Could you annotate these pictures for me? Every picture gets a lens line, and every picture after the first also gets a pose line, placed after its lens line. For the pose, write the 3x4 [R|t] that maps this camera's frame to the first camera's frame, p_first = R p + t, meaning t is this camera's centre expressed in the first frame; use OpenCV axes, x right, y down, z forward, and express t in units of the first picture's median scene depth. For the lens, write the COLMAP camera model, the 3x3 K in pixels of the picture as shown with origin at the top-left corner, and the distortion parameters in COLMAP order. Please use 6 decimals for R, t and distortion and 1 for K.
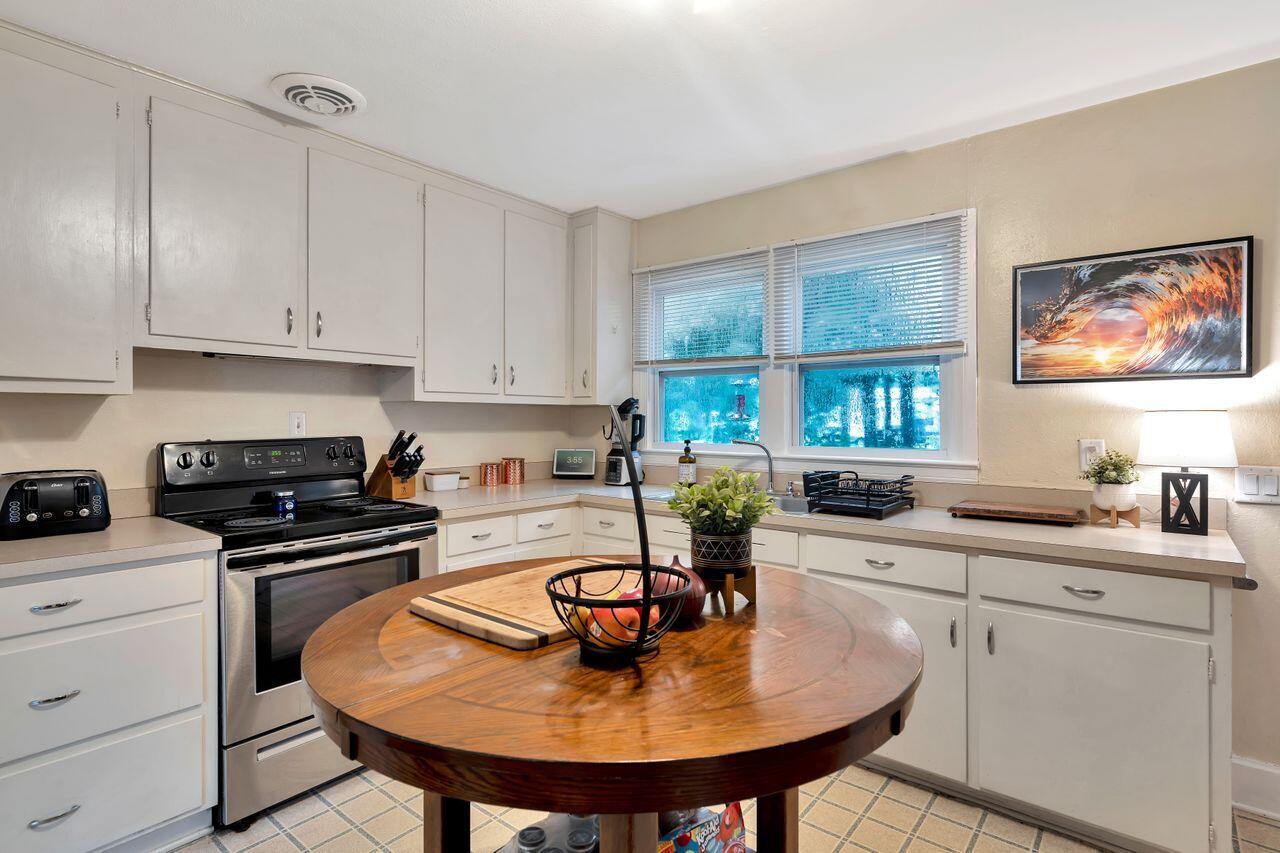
lens RADIAL K [[653.7, 0, 638.1], [0, 653.7, 418.5], [0, 0, 1]] dist [0.016419, -0.001259]
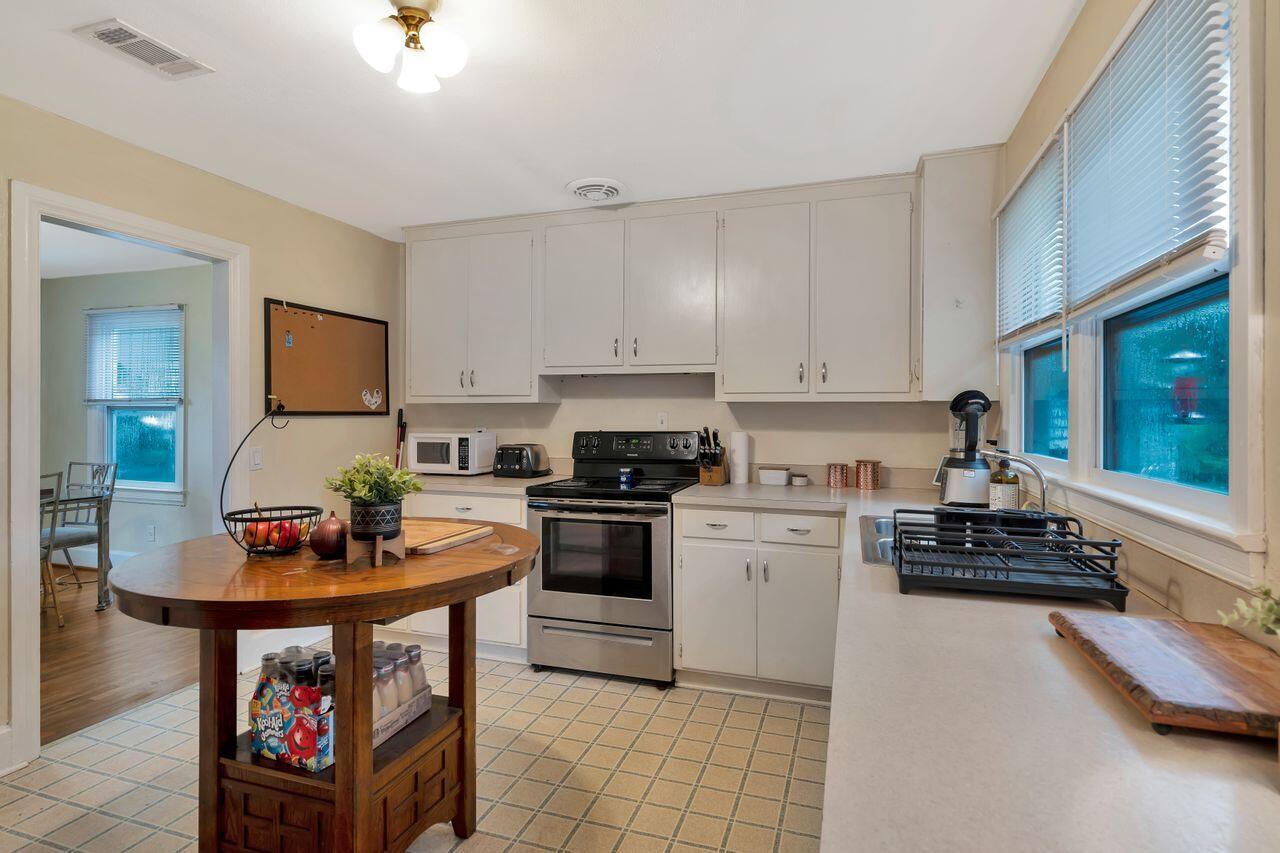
lens RADIAL K [[653.7, 0, 627.2], [0, 653.7, 416.9], [0, 0, 1]] dist [0.016419, -0.001259]
pose [[0.339893, 0.001149, -0.940464, 0.837208], [-0.004286, 0.999991, -0.000327, 0.000917], [0.940454, 0.004142, 0.339895, 0.565486]]
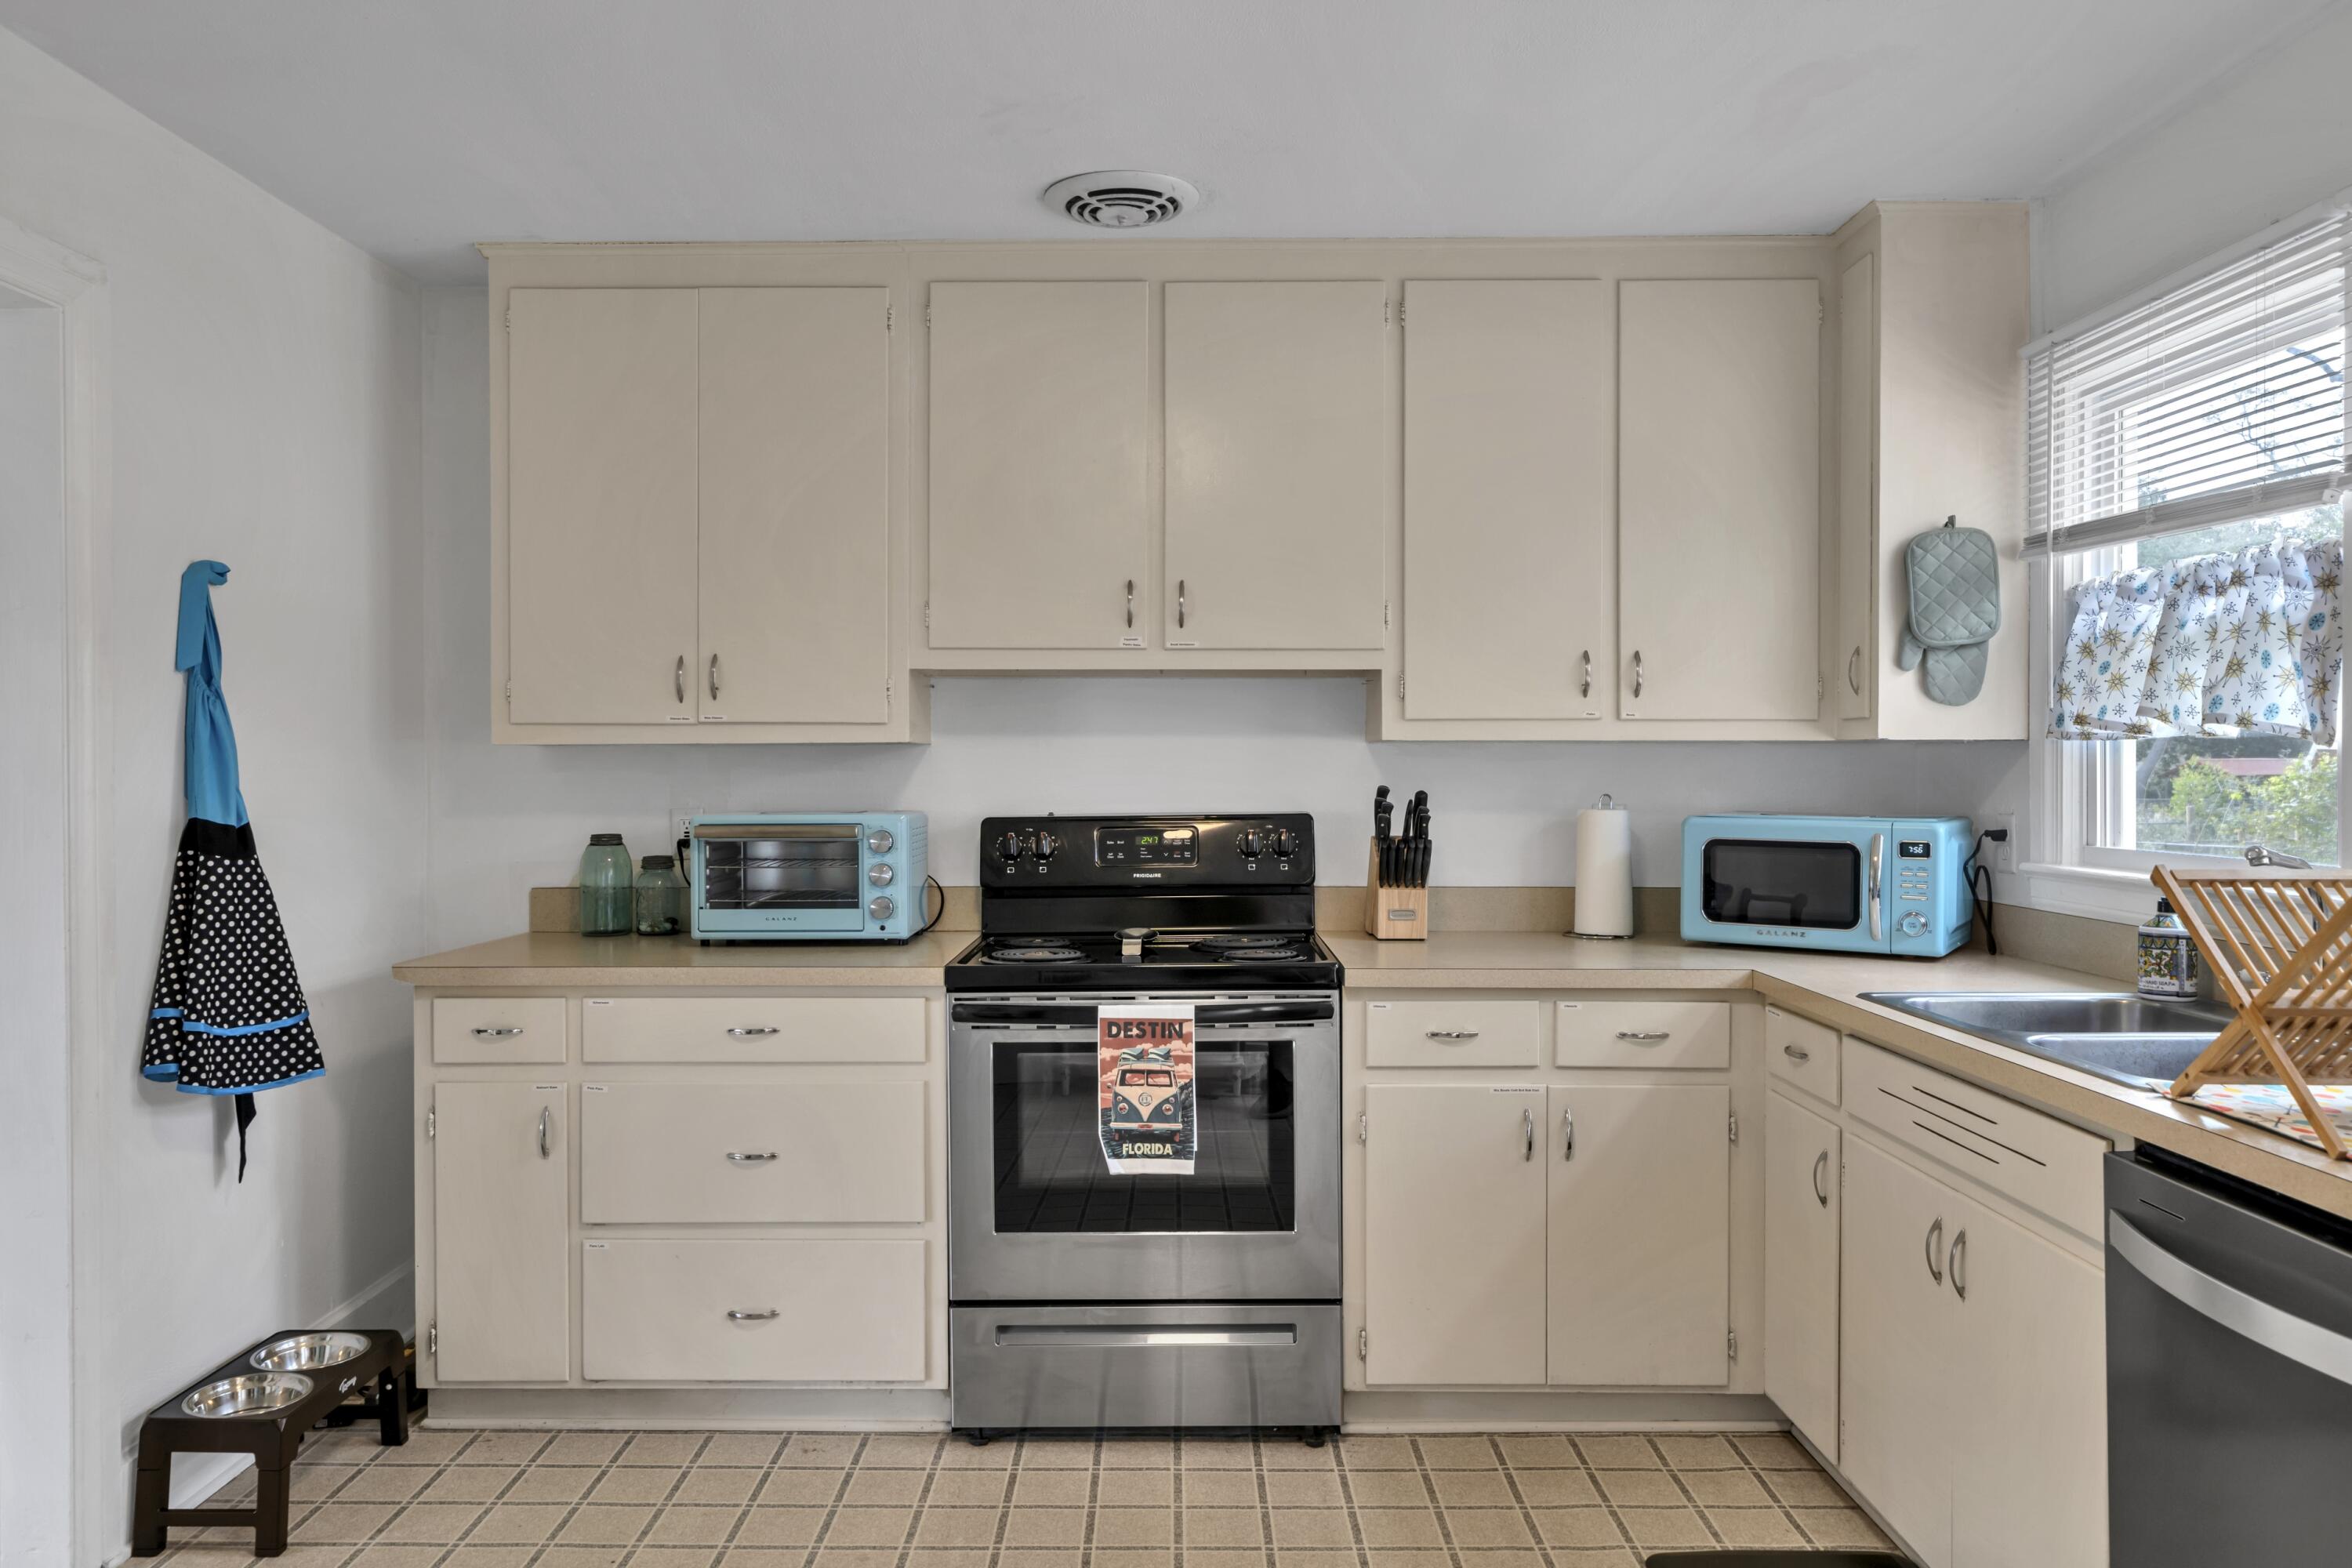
lens RADIAL K [[1628.2, 0, 1145.2], [0, 1628.2, 780.0], [0, 0, 1]] dist [-0.003763, 0.004555]
pose [[0.617155, 0.002626, -0.786837, 0.592956], [0.002761, 0.999981, 0.005503, -0.006838], [0.786837, -0.005569, 0.617136, 0.159142]]
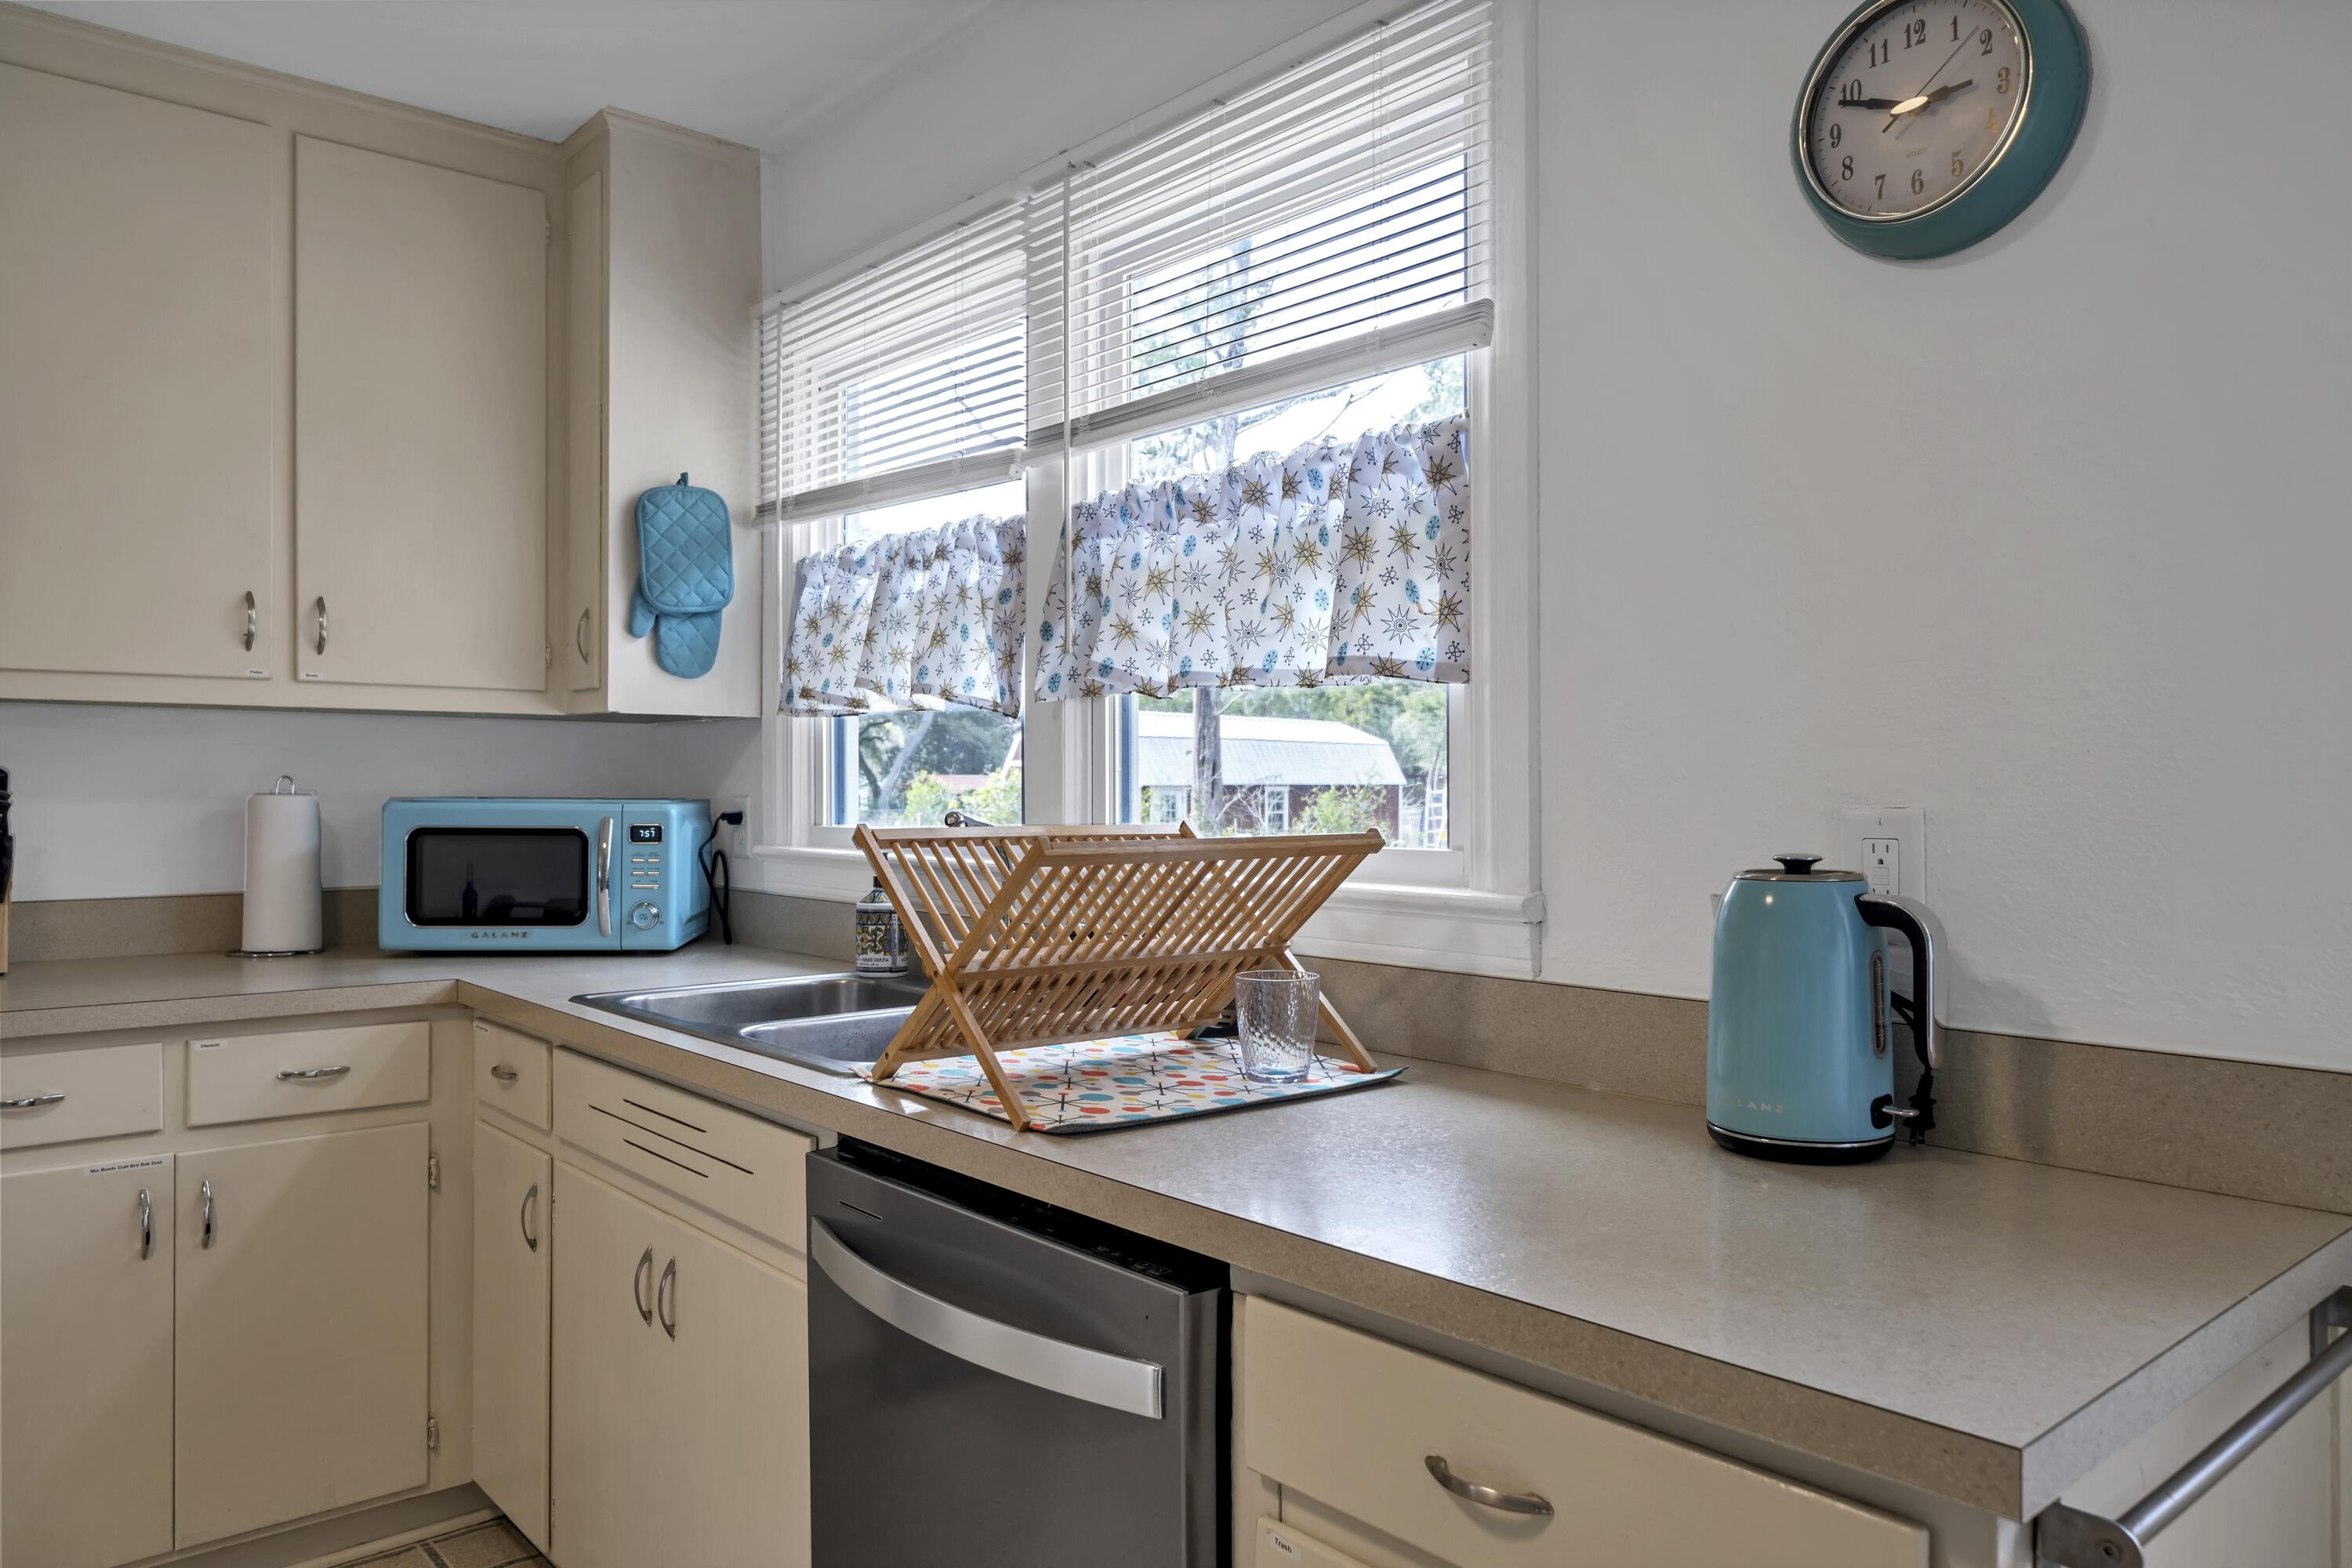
lens RADIAL K [[1620.7, 0, 1168.0], [0, 1620.7, 782.9], [0, 0, 1]] dist [-0.003531, 0.007704]
pose [[0.983000, -0.001037, -0.183604, 0.537964], [0.000959, 0.999999, -0.000512, 0.022346], [0.183605, 0.000327, 0.983000, 0.360867]]
